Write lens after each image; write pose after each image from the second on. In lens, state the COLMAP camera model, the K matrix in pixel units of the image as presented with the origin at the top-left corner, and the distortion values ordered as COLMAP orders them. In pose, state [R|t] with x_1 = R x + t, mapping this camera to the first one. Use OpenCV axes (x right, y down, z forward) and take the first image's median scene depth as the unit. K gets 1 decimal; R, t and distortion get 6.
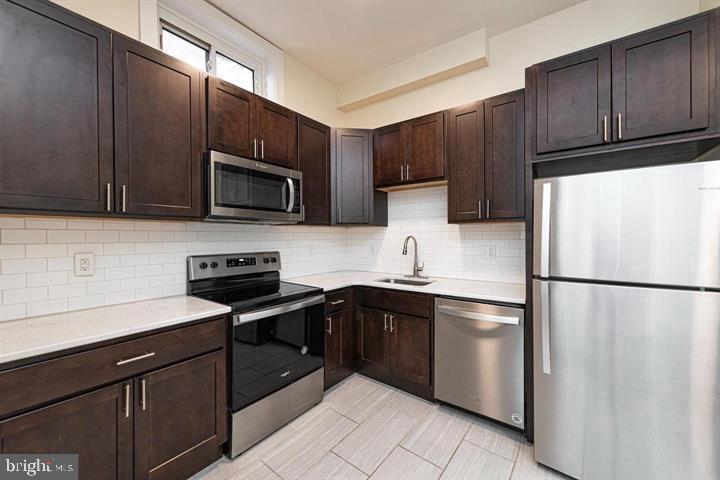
lens RADIAL K [[283.3, 0, 363.7], [0, 283.3, 238.4], [0, 0, 1]] dist [0.002771, -0.000332]
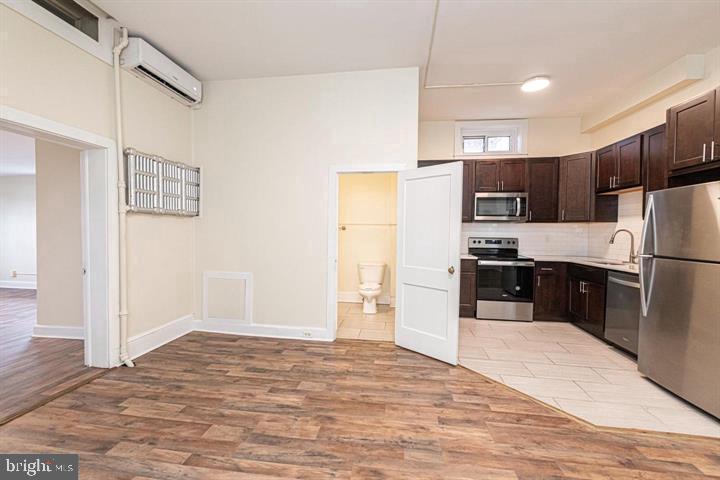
lens RADIAL K [[288.8, 0, 356.2], [0, 288.8, 239.6], [0, 0, 1]] dist [0.001753, 0.000014]
pose [[0.476876, 0.035426, -0.878256, 0.866759], [-0.018044, 0.999371, 0.030514, 0.020742], [0.878785, 0.001296, 0.477216, -0.797745]]
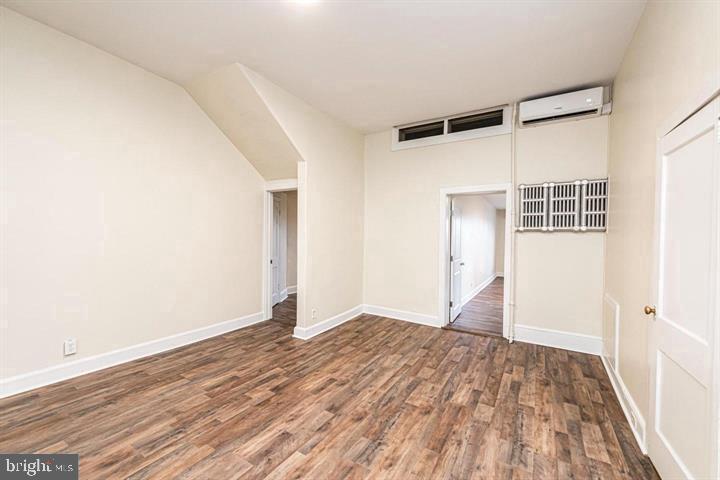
lens RADIAL K [[289.8, 0, 365.9], [0, 289.8, 239.7], [0, 0, 1]] dist [0.016191, -0.009749]
pose [[-0.995171, -0.010550, -0.097587, 0.392654], [-0.012676, 0.999695, 0.021182, -0.015427], [0.097334, 0.022317, -0.995002, 0.492657]]
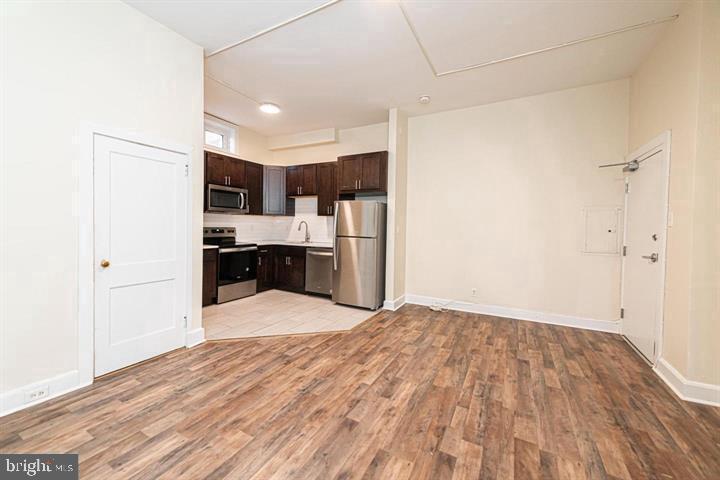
lens RADIAL K [[294.2, 0, 355.4], [0, 294.2, 231.8], [0, 0, 1]] dist [0.002018, -0.000132]
pose [[0.990858, 0.017610, 0.133752, 0.297072], [-0.019923, 0.999674, 0.015971, 0.029191], [-0.133427, -0.018489, 0.990886, -1.312416]]
